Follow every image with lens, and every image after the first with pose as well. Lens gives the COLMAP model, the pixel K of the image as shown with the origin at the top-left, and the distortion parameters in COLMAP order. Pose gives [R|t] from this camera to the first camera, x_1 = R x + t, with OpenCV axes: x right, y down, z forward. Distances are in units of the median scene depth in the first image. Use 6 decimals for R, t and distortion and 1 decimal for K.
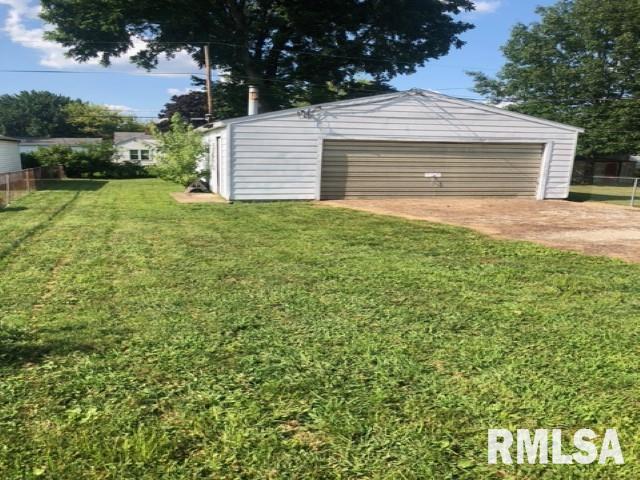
lens RADIAL K [[528.0, 0, 320.0], [0, 528.0, 240.0], [0, 0, 1]] dist [-0.001215, -0.006480]
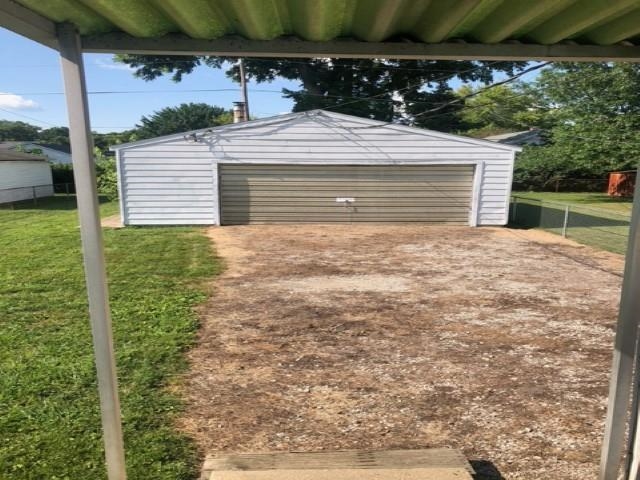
lens RADIAL K [[528.0, 0, 320.0], [0, 528.0, 240.0], [0, 0, 1]] dist [-0.001215, -0.006480]
pose [[0.985196, 0.018249, -0.170458, 0.336300], [-0.021090, 0.999667, -0.014875, -0.037034], [0.170130, 0.018250, 0.985253, 0.072802]]
